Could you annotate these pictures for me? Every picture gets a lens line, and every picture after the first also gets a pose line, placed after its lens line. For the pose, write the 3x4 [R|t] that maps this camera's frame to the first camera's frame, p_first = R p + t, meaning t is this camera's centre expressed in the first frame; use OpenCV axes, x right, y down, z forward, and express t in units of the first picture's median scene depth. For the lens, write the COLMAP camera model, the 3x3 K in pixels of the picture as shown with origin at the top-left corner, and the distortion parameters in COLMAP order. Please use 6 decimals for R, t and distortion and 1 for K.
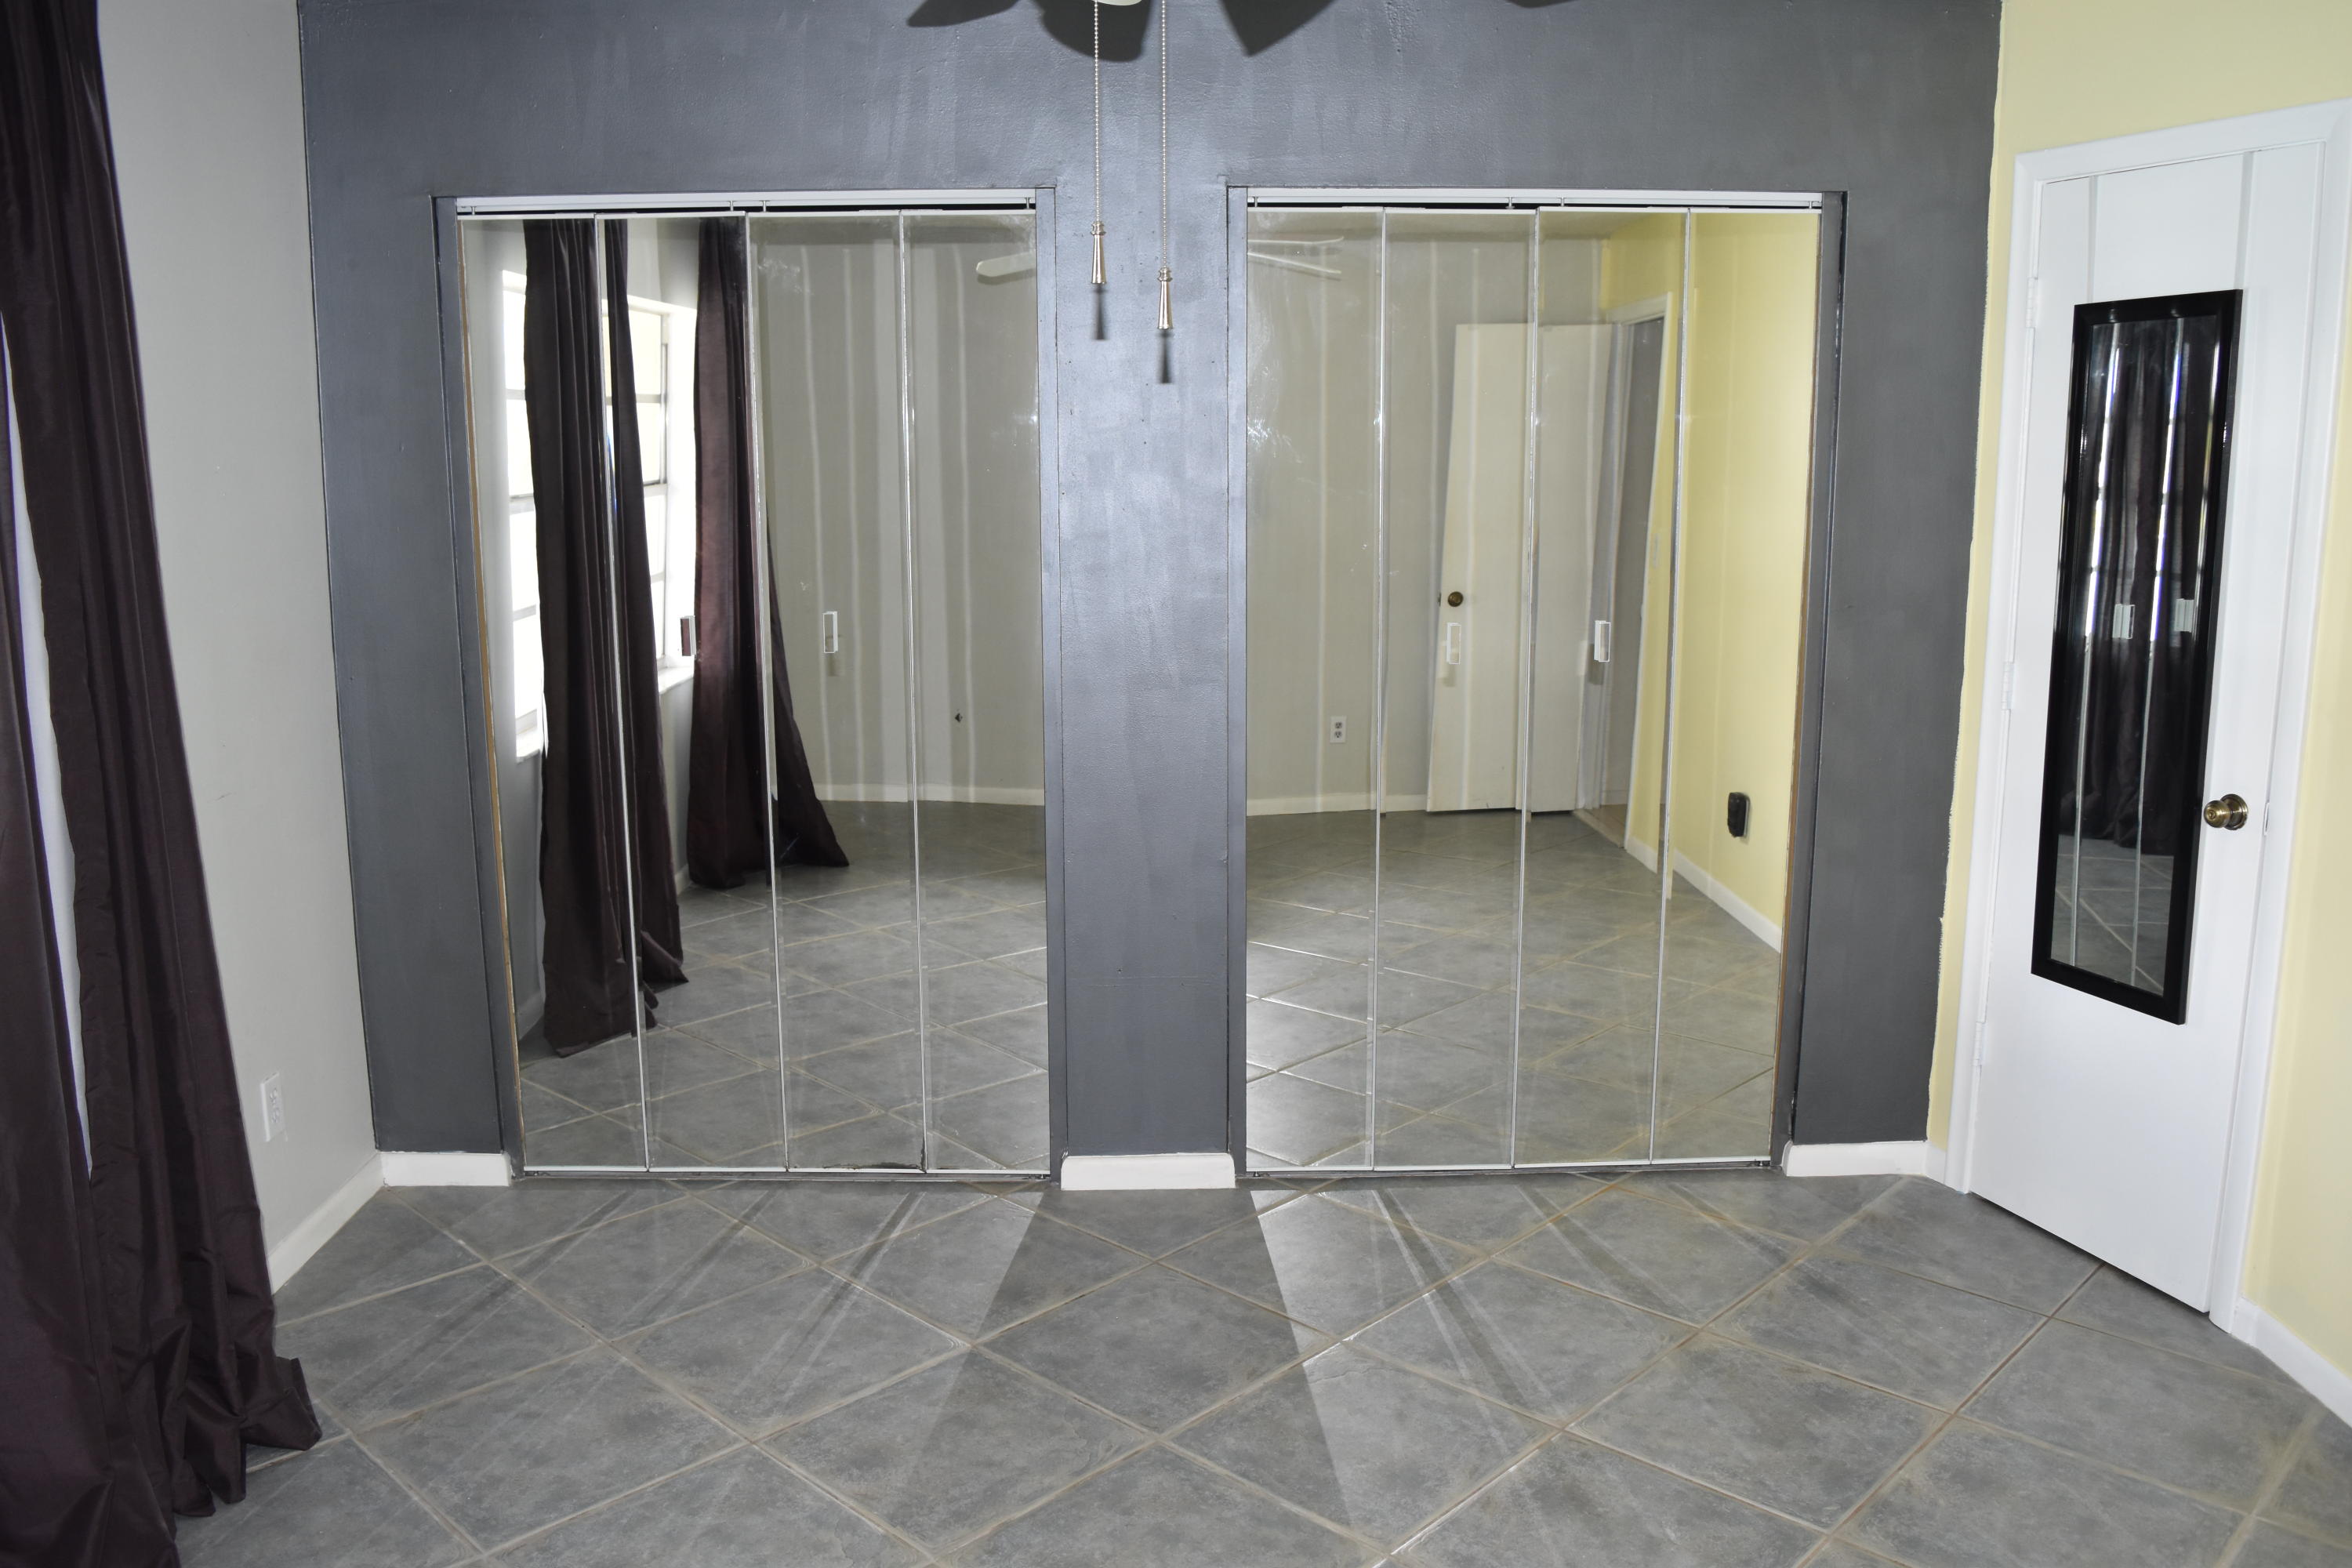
lens RADIAL K [[1842.3, 0, 1176.0], [0, 1842.3, 784.0], [0, 0, 1]] dist [-0.094304, 0.019113]
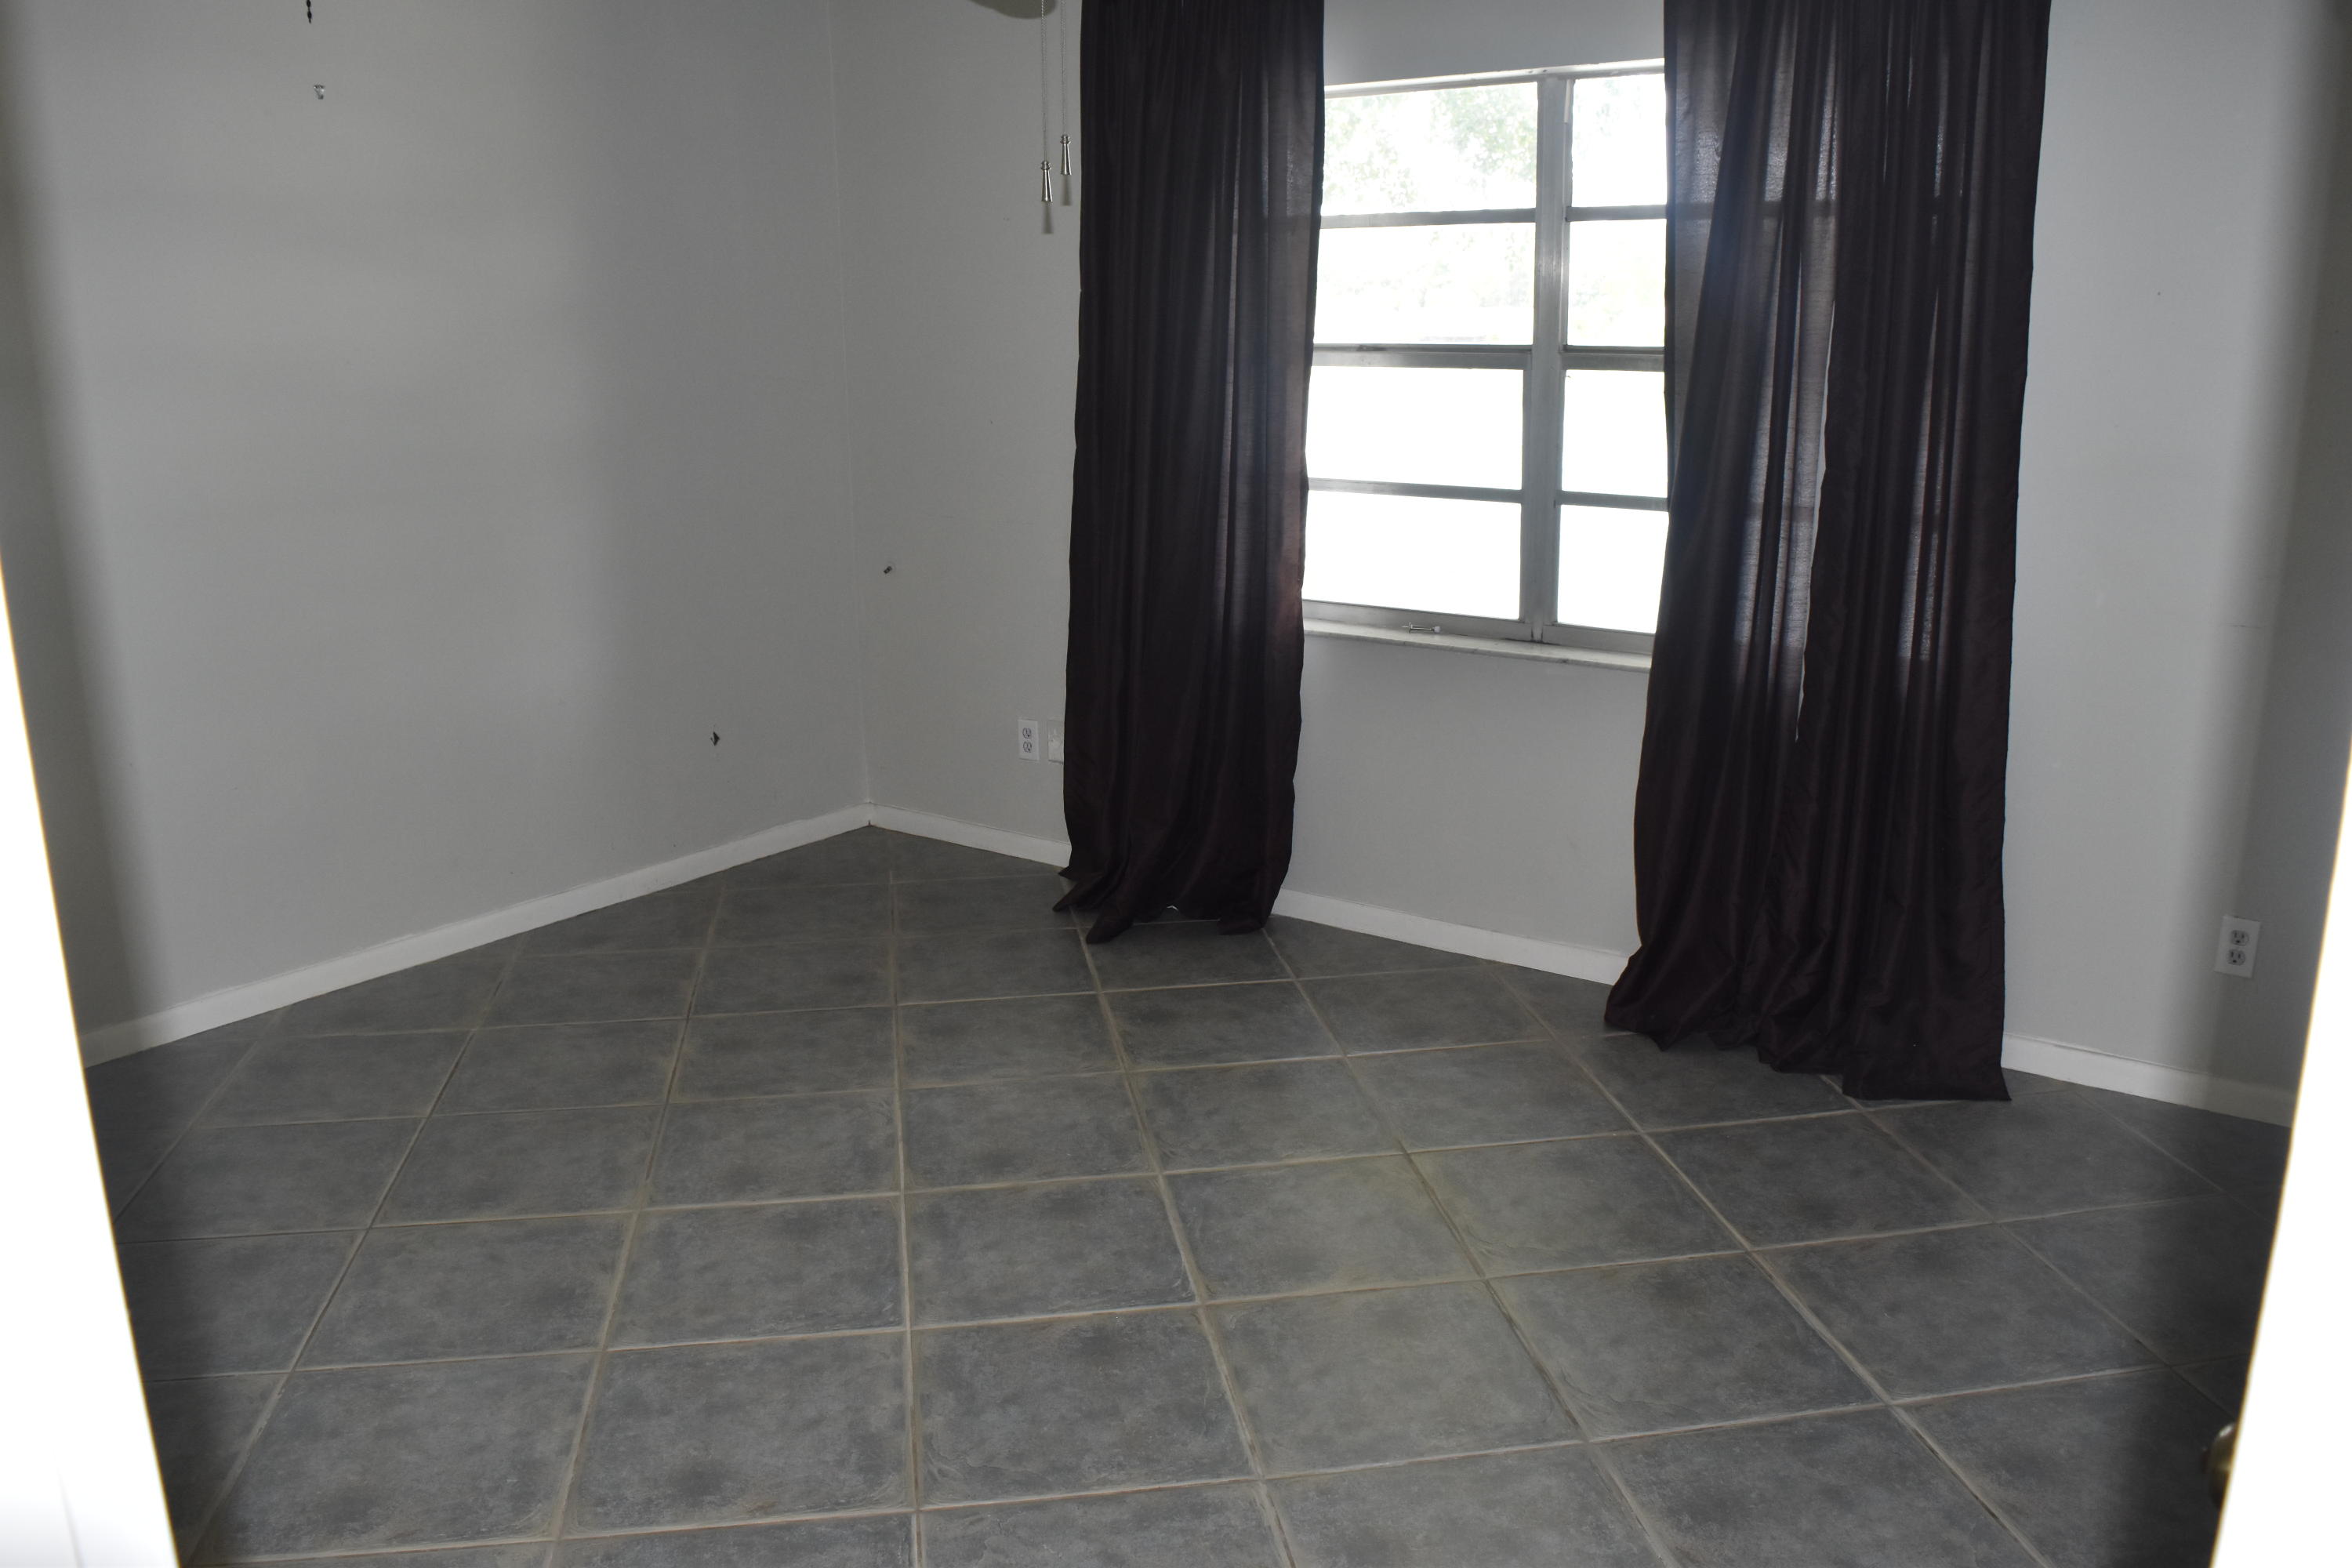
lens RADIAL K [[1842.3, 0, 1176.0], [0, 1842.3, 784.0], [0, 0, 1]] dist [-0.094304, 0.019113]
pose [[-0.599894, 0.198973, -0.774943, 0.576255], [-0.145146, 0.925446, 0.349975, -0.159215], [0.786803, 0.322428, -0.526289, 0.978570]]
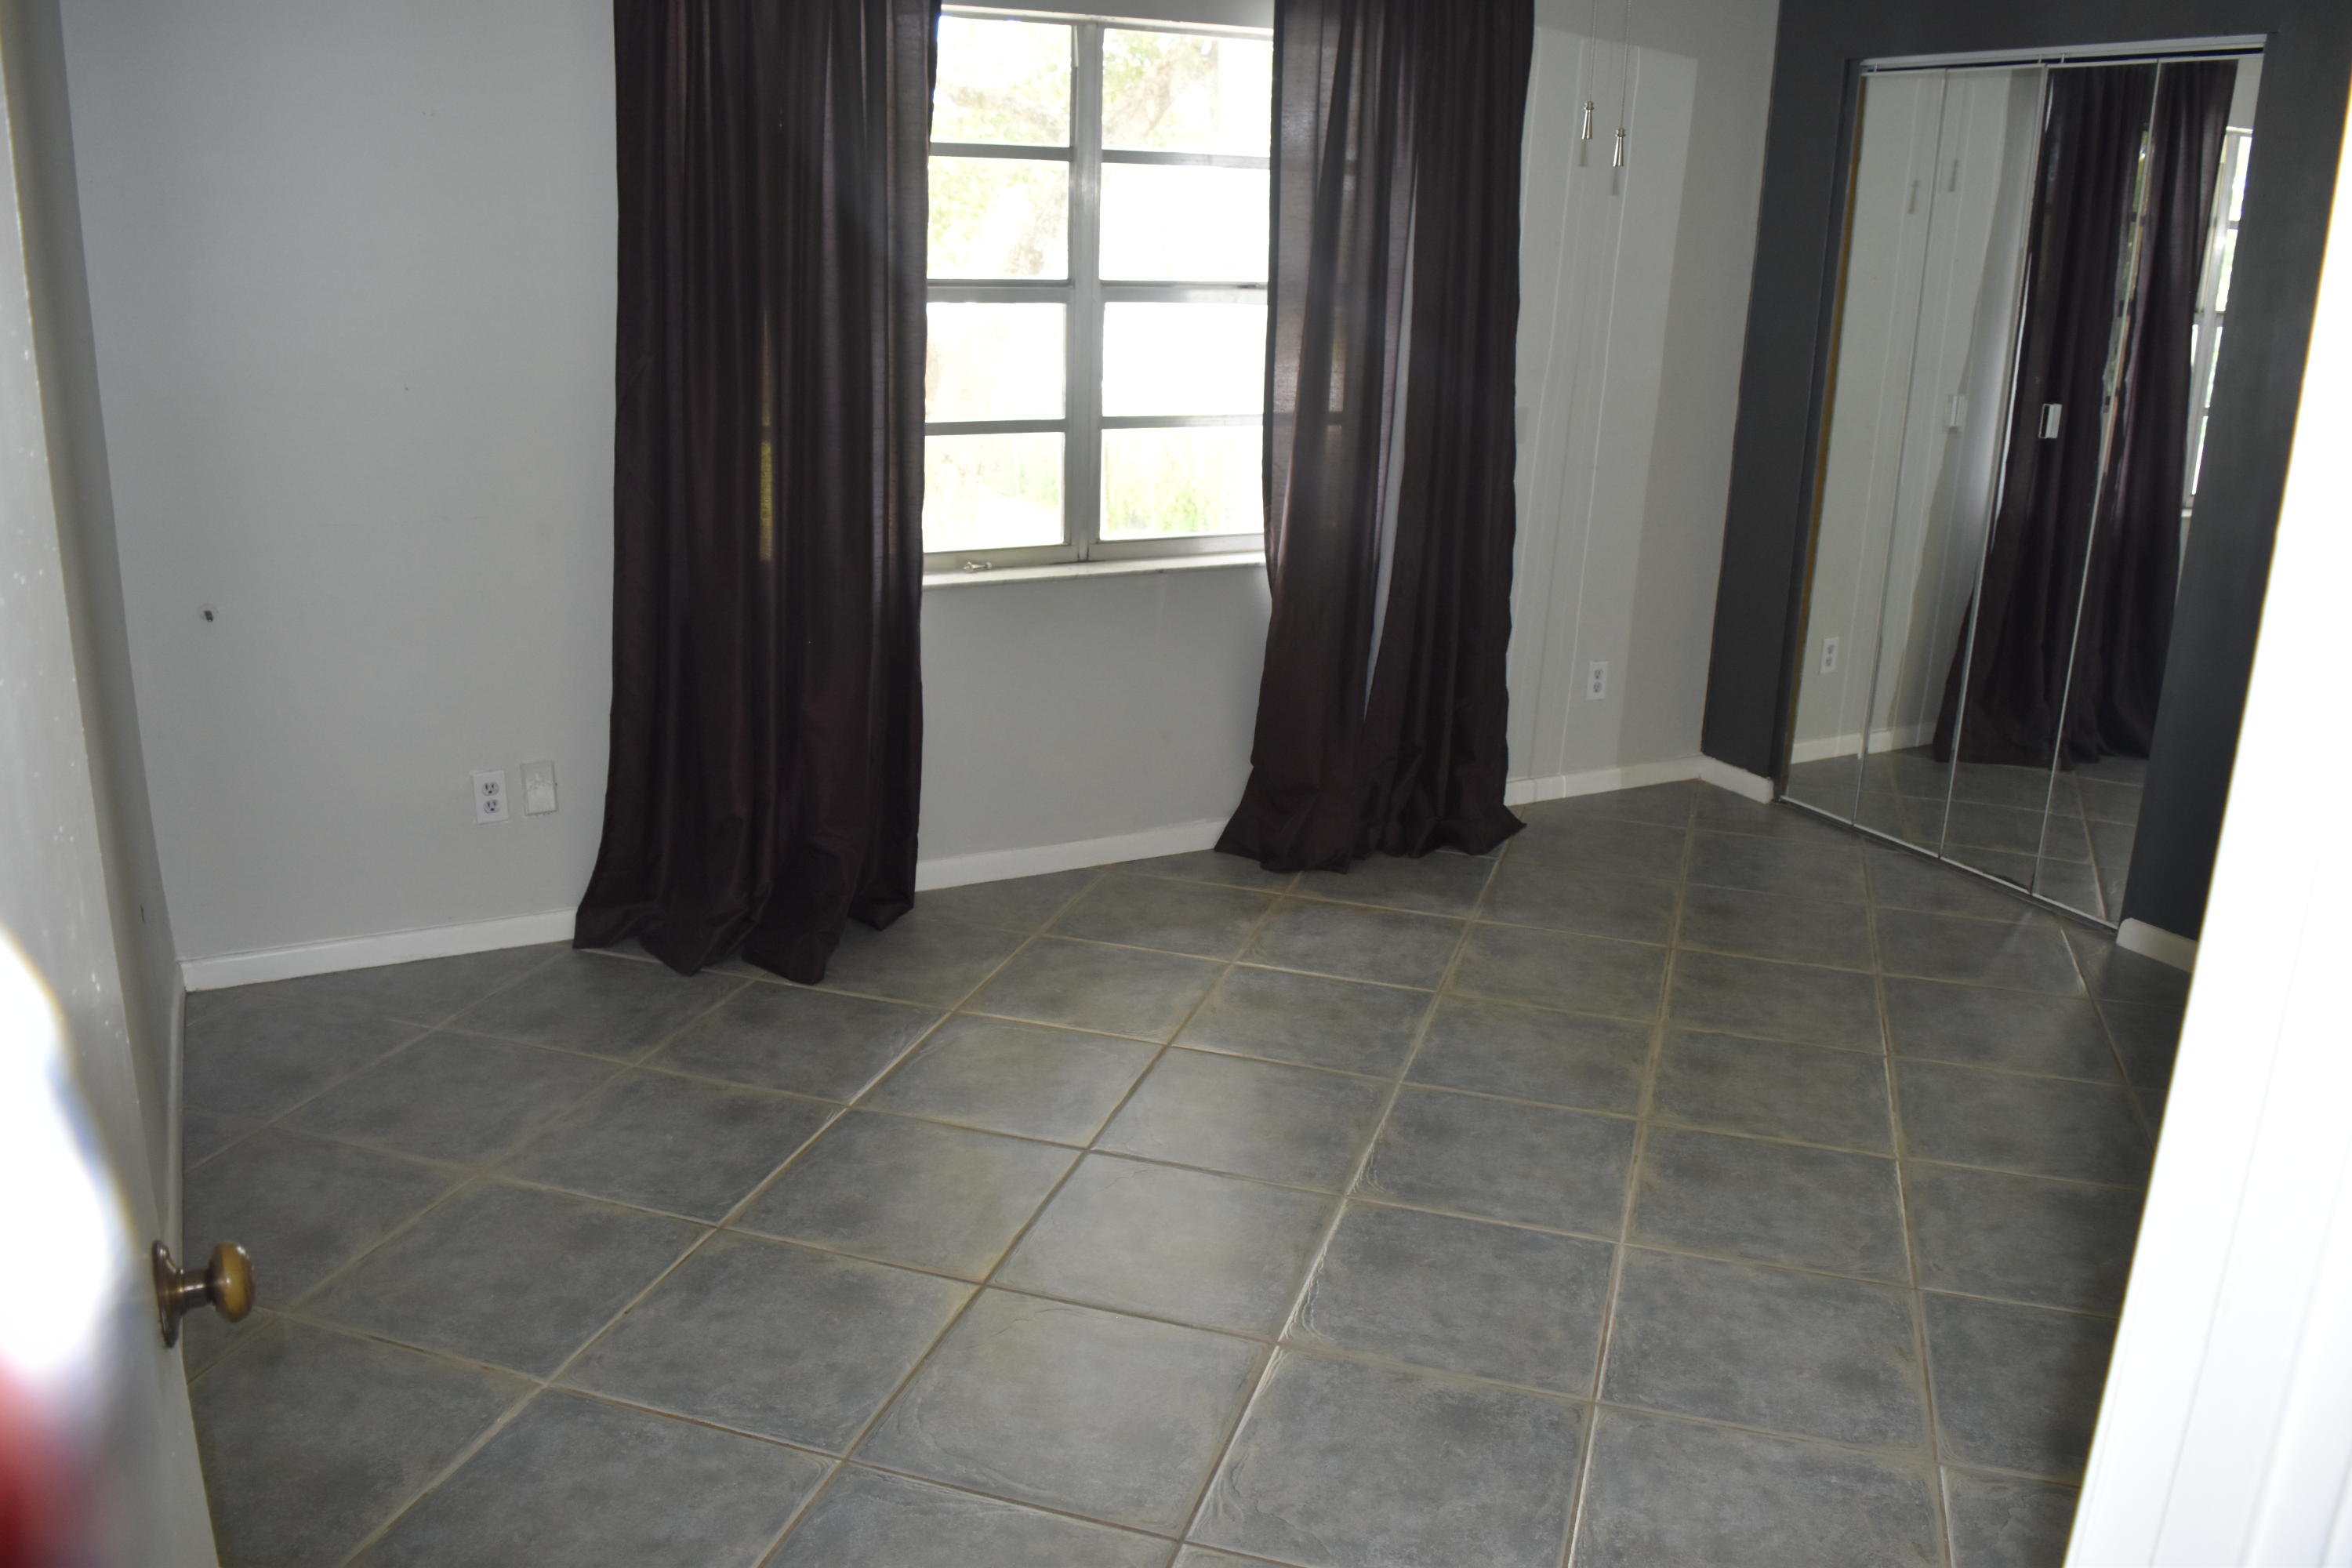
lens RADIAL K [[1842.3, 0, 1176.0], [0, 1842.3, 784.0], [0, 0, 1]] dist [-0.094304, 0.019113]
pose [[0.440872, 0.272295, -0.855270, 0.650390], [-0.193246, 0.959322, 0.205808, 0.013484], [0.876520, 0.074542, 0.475558, -0.035746]]
